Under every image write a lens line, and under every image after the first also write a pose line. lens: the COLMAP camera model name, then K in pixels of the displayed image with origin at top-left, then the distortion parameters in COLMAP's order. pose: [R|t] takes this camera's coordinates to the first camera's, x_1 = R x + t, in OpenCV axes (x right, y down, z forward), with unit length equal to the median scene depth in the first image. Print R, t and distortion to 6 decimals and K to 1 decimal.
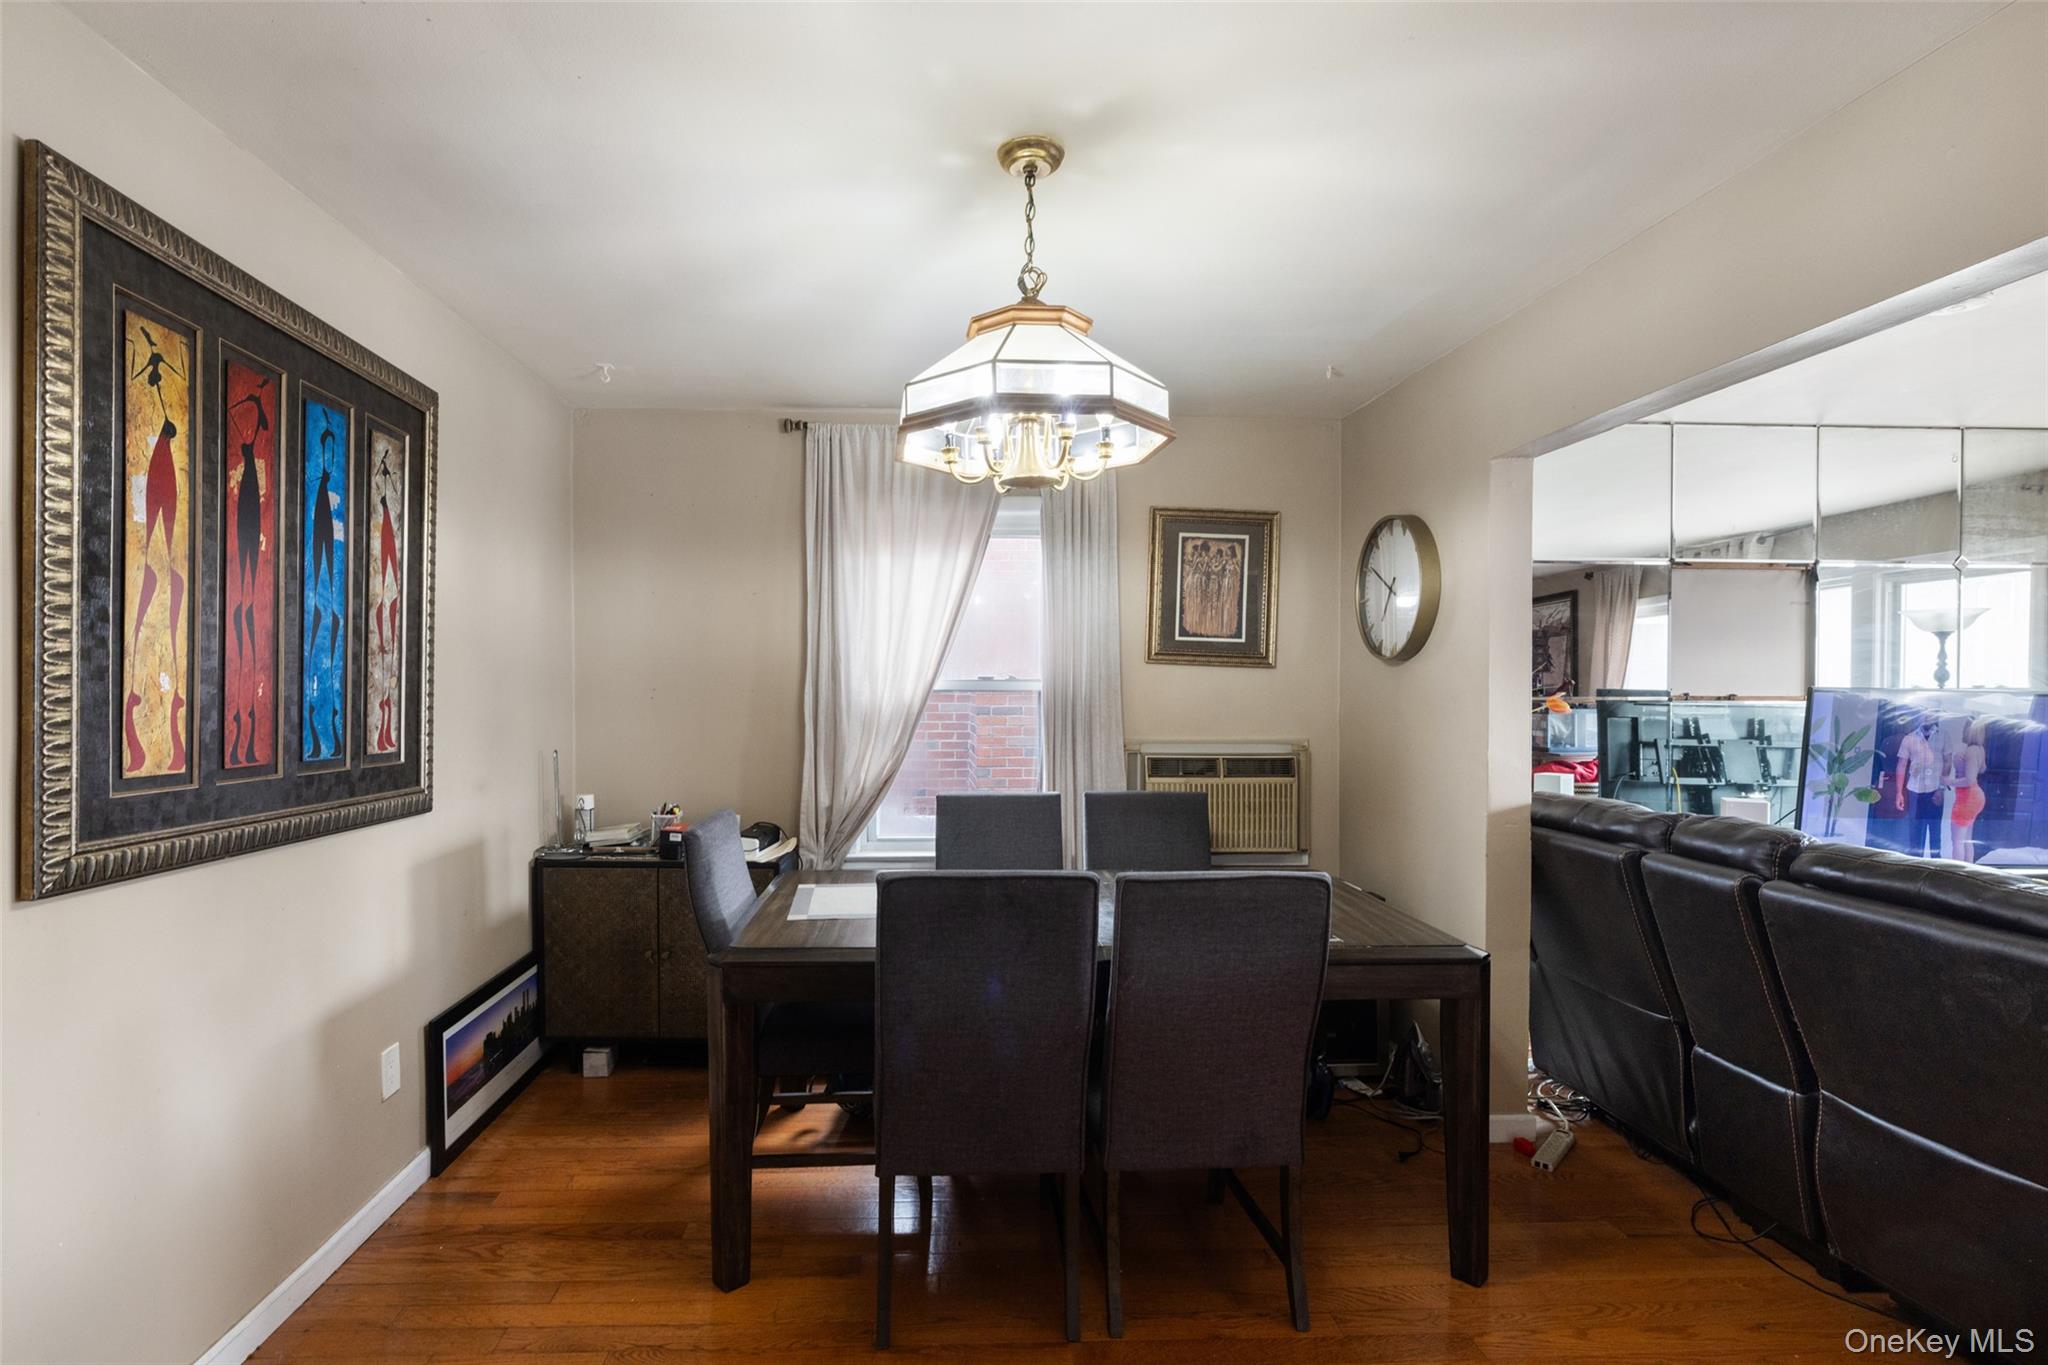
lens RADIAL K [[1017.6, 0, 1028.0], [0, 1017.6, 696.7], [0, 0, 1]] dist [0.029252, 0.000231]
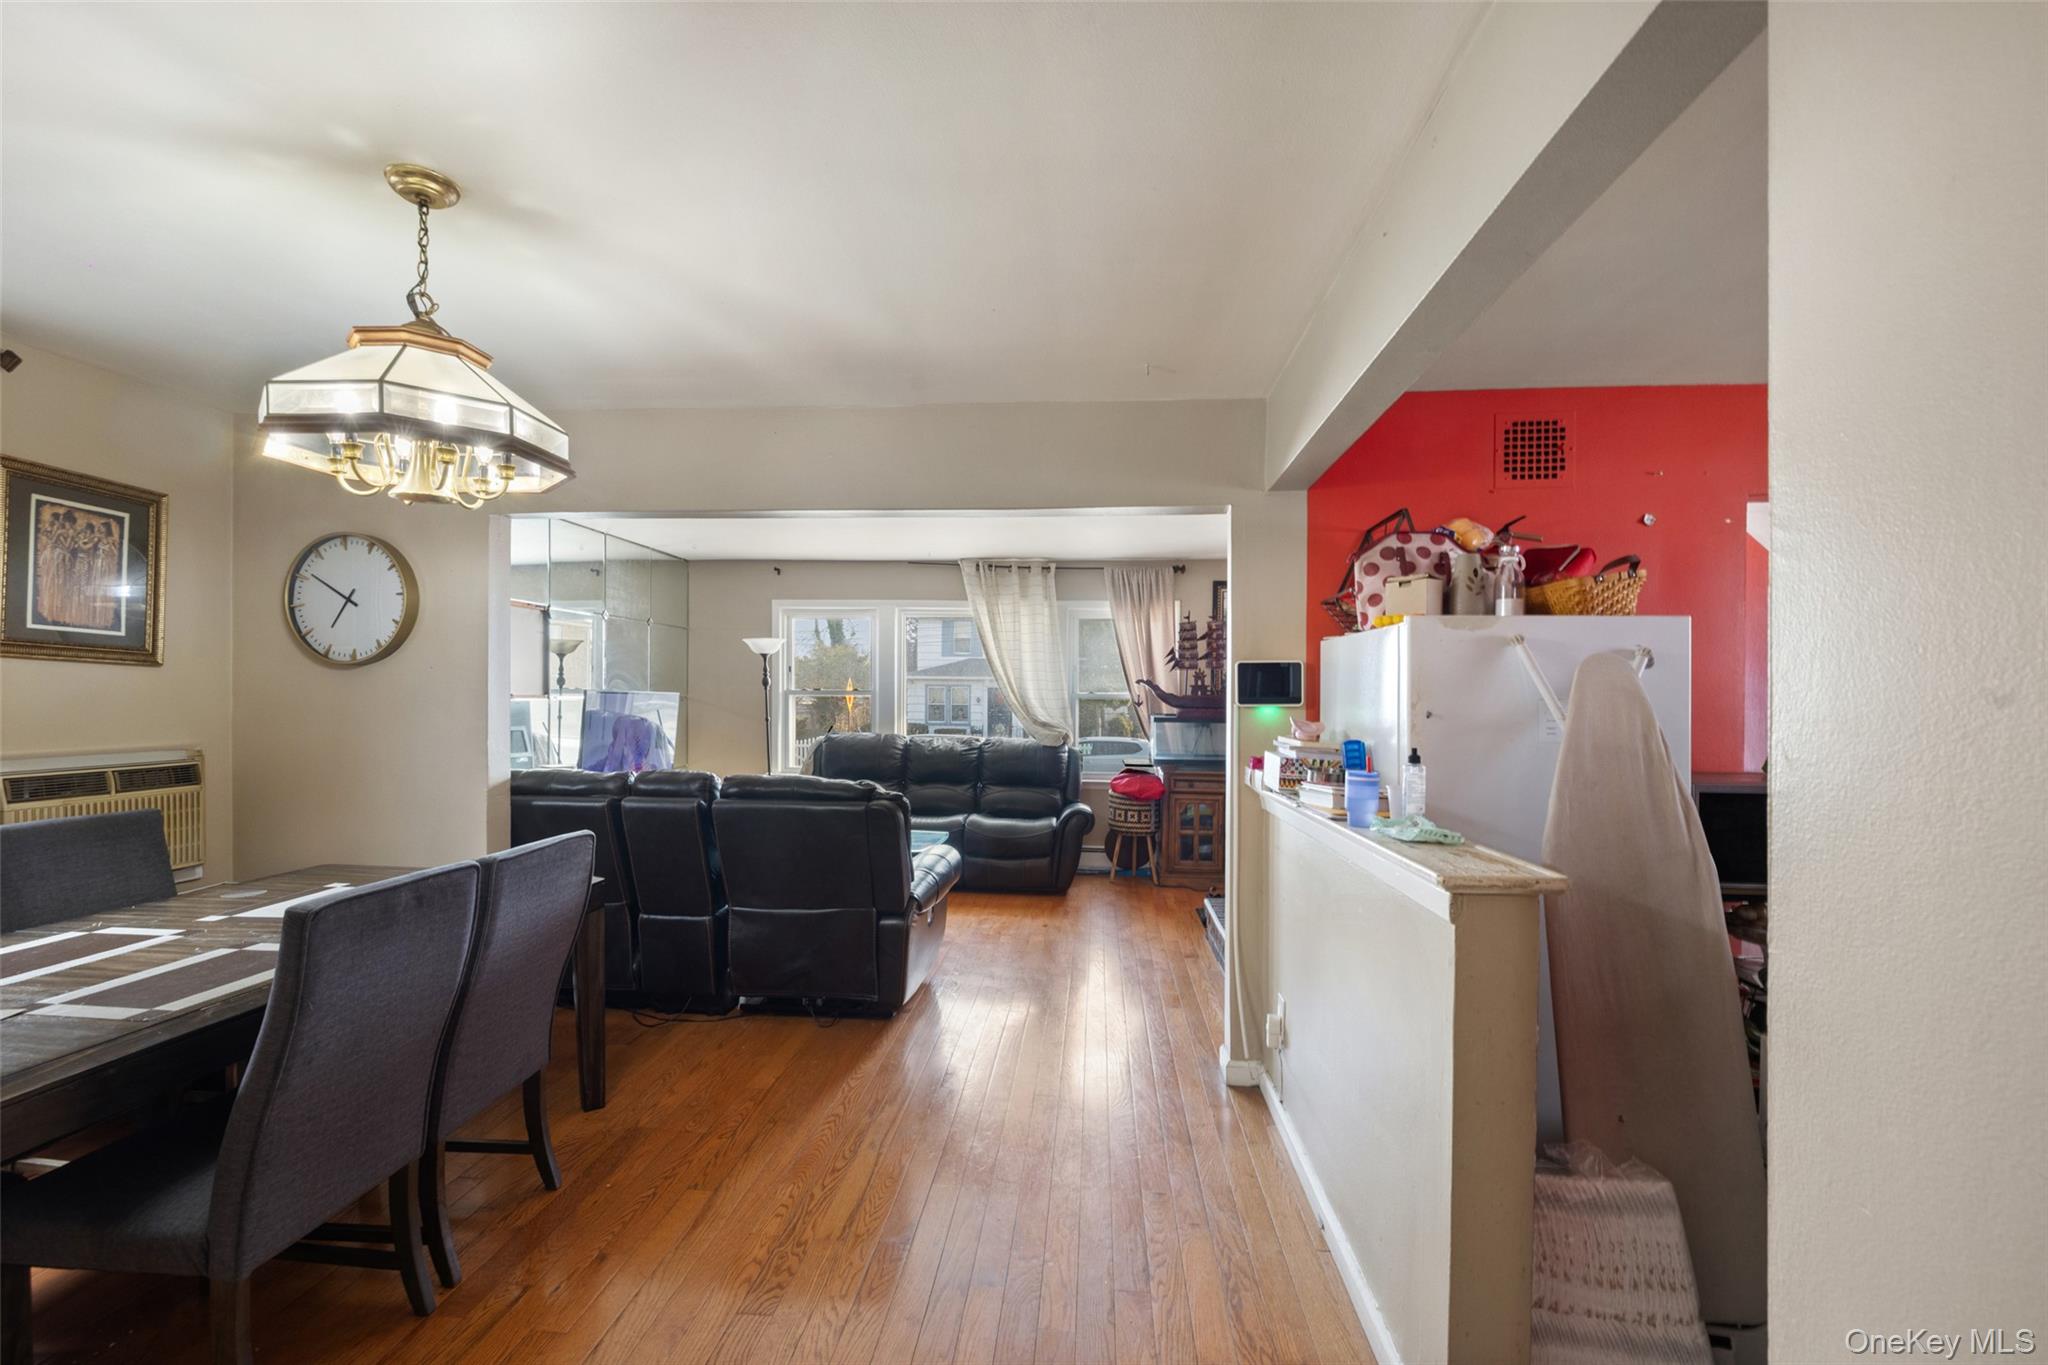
lens RADIAL K [[855.5, 0, 1020.5], [0, 855.5, 689.4], [0, 0, 1]] dist [0.001008, 0.000148]
pose [[0.179884, 0.003146, 0.983683, -0.369106], [0.000745, 0.999994, -0.003334, -0.005031], [-0.983688, 0.001332, 0.179881, 0.119860]]
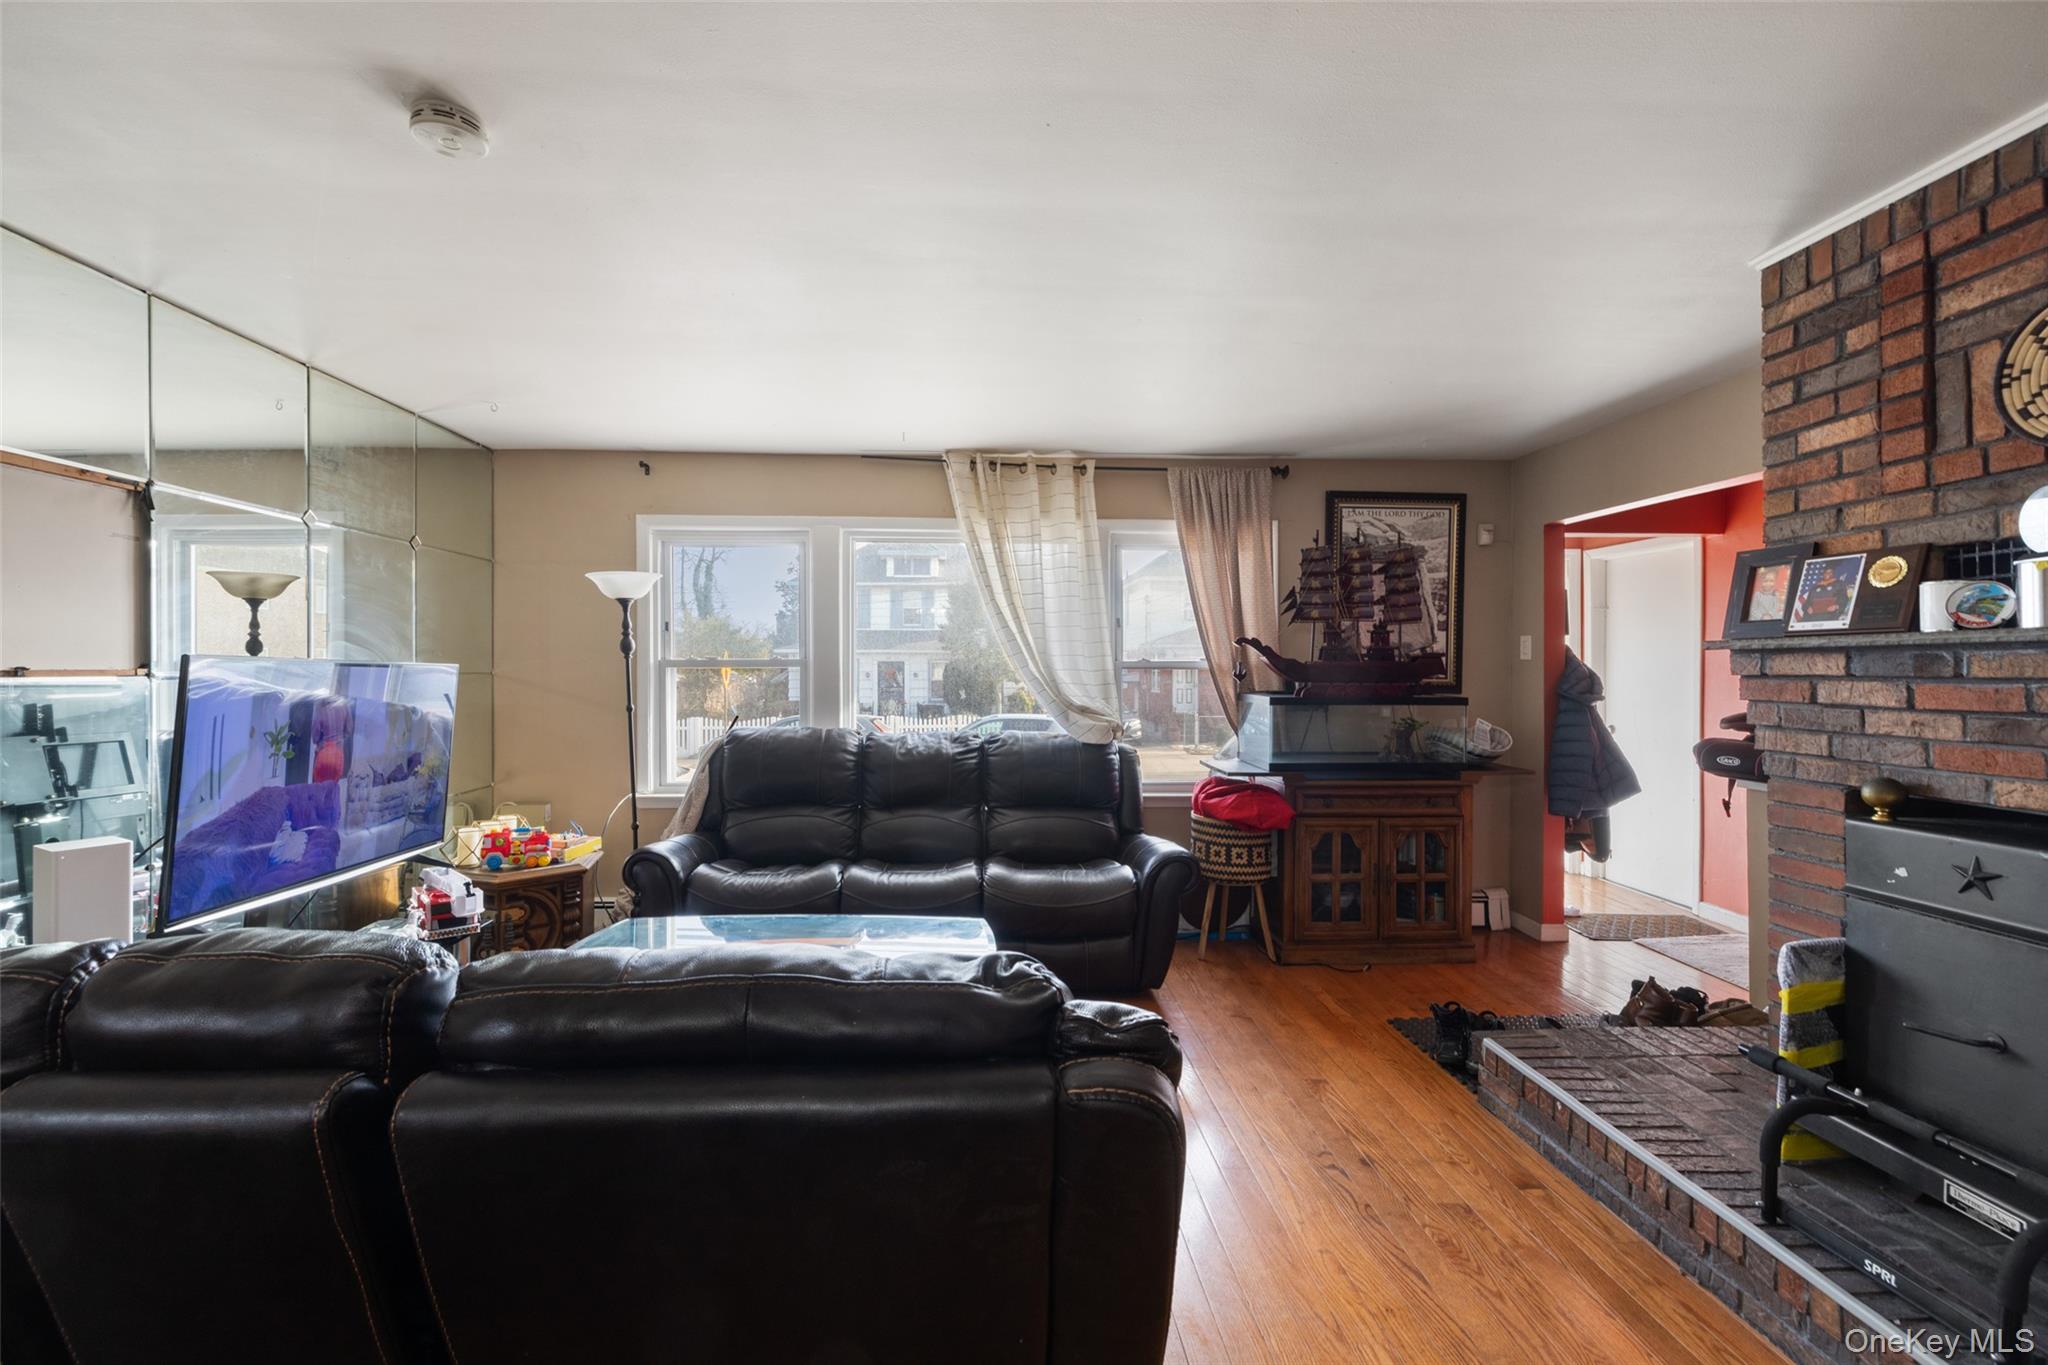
lens RADIAL K [[891.3, 0, 1023.0], [0, 891.3, 664.9], [0, 0, 1]] dist [-0.001742, -0.000265]
pose [[0.055429, 0.000403, 0.998463, 0.199503], [0.007894, 0.999968, -0.000842, 0.002028], [-0.998431, 0.007929, 0.055424, 0.403605]]
